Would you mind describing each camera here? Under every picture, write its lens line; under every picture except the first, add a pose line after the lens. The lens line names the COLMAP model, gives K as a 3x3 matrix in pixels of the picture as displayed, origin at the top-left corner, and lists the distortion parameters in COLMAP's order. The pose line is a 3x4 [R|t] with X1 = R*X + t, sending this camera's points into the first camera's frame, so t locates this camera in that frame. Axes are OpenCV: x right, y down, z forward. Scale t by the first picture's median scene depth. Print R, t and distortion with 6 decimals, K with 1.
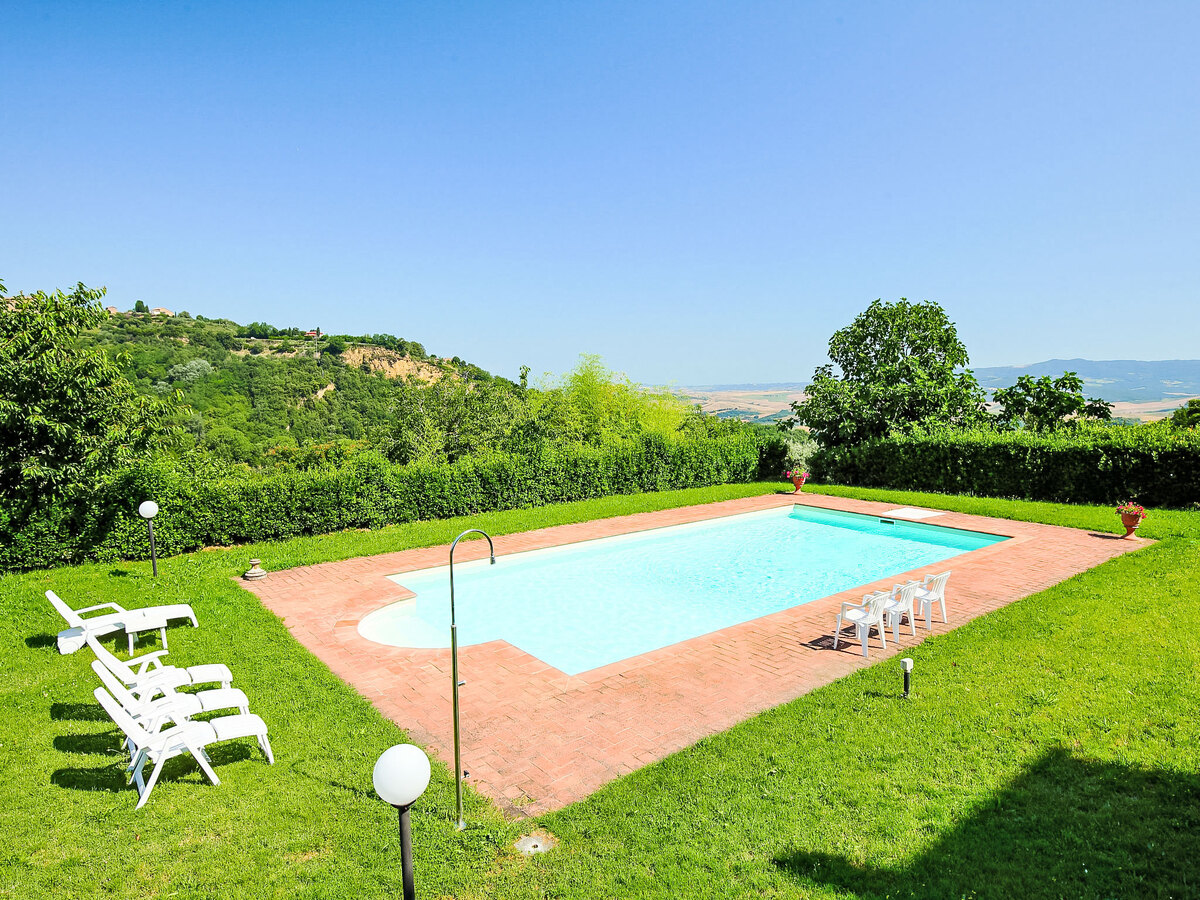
lens RADIAL K [[753.6, 0, 600.0], [0, 753.6, 450.0], [0, 0, 1]] dist [-0.009110, -0.001256]
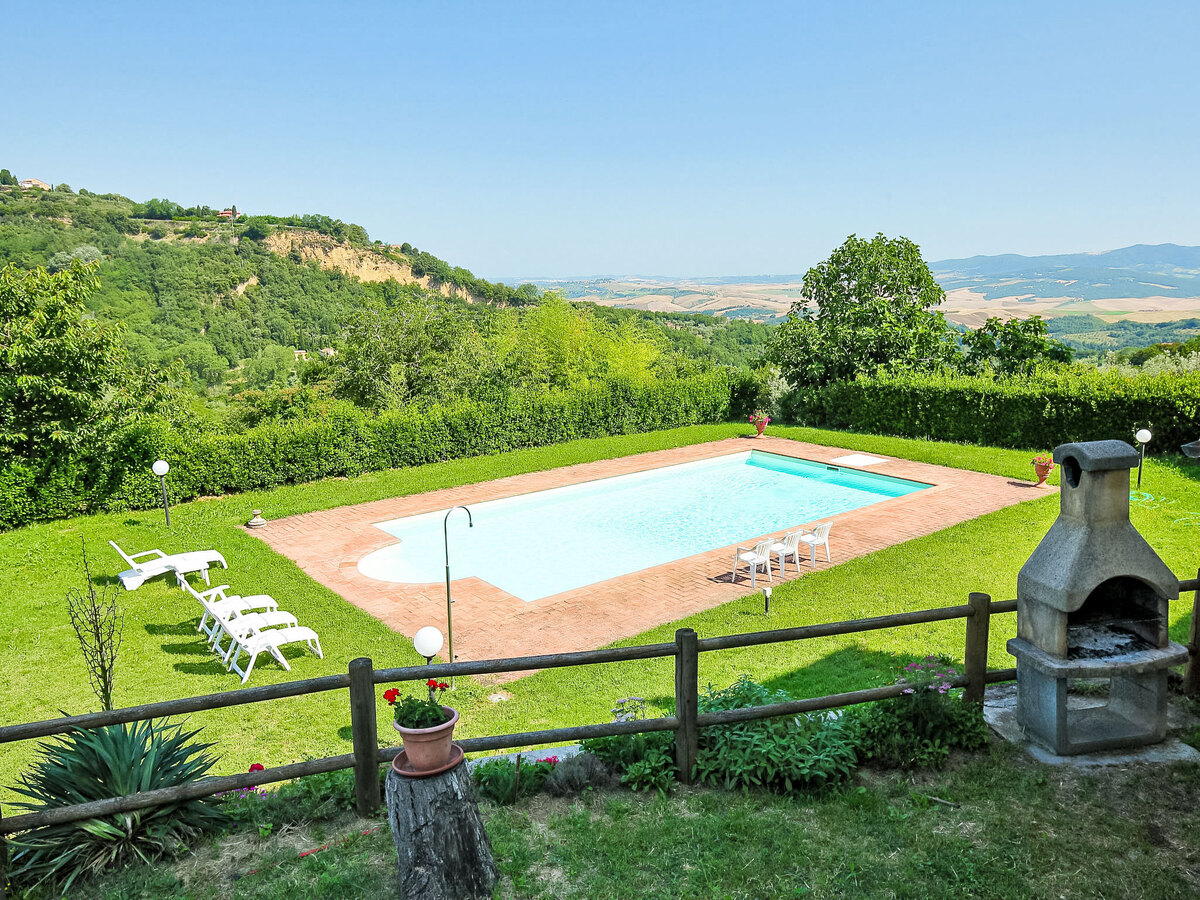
lens RADIAL K [[952.4, 0, 600.0], [0, 952.4, 450.0], [0, 0, 1]] dist [0.008306, 0.005821]
pose [[0.999923, -0.003071, 0.012056, 0.032740], [0.001749, 0.994134, 0.108138, -0.070696], [-0.012317, -0.108109, 0.994063, -0.305356]]
